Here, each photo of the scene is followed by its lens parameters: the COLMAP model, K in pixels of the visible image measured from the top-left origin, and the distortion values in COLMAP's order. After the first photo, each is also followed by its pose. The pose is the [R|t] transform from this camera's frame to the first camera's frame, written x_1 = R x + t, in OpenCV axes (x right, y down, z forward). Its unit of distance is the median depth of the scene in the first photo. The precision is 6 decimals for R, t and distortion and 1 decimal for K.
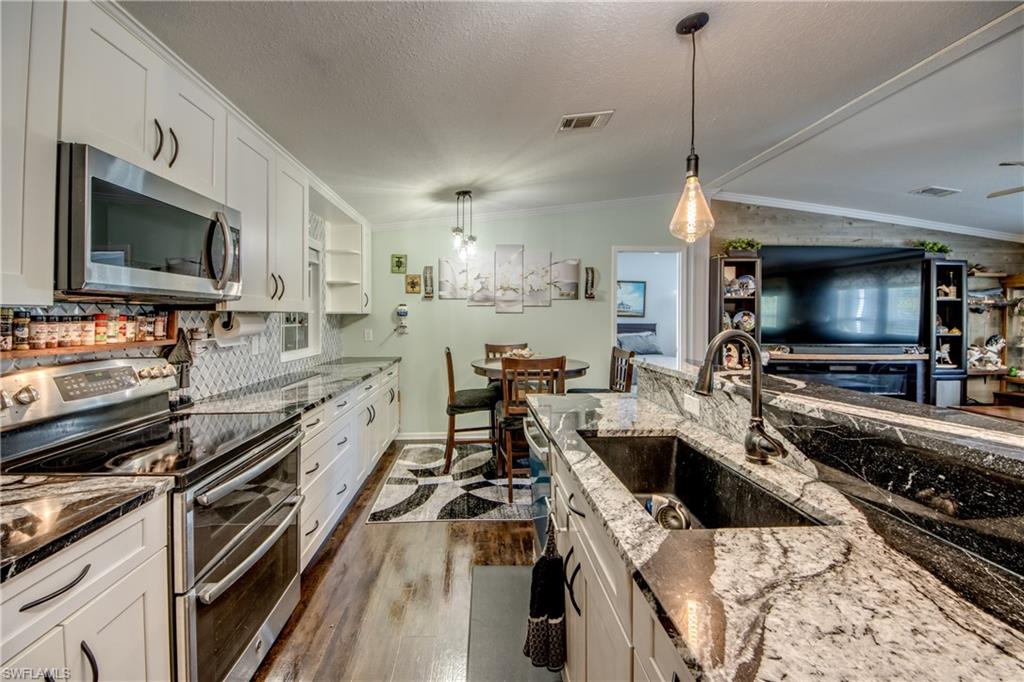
lens RADIAL K [[388.7, 0, 498.2], [0, 388.7, 313.7], [0, 0, 1]] dist [-0.018414, -0.001005]
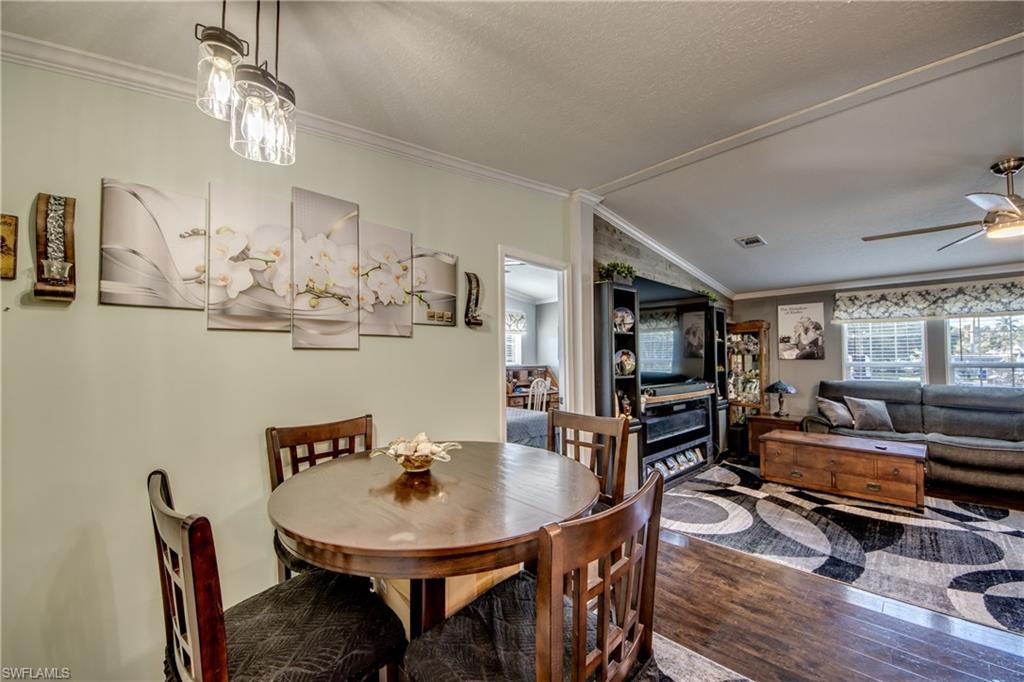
lens RADIAL K [[388.7, 0, 515.1], [0, 388.7, 345.7], [0, 0, 1]] dist [-0.018414, -0.001005]
pose [[0.757062, 0.014230, 0.653188, -0.094154], [0.009902, 0.999398, -0.033250, 0.010051], [-0.653268, 0.031640, 0.756465, 0.524645]]
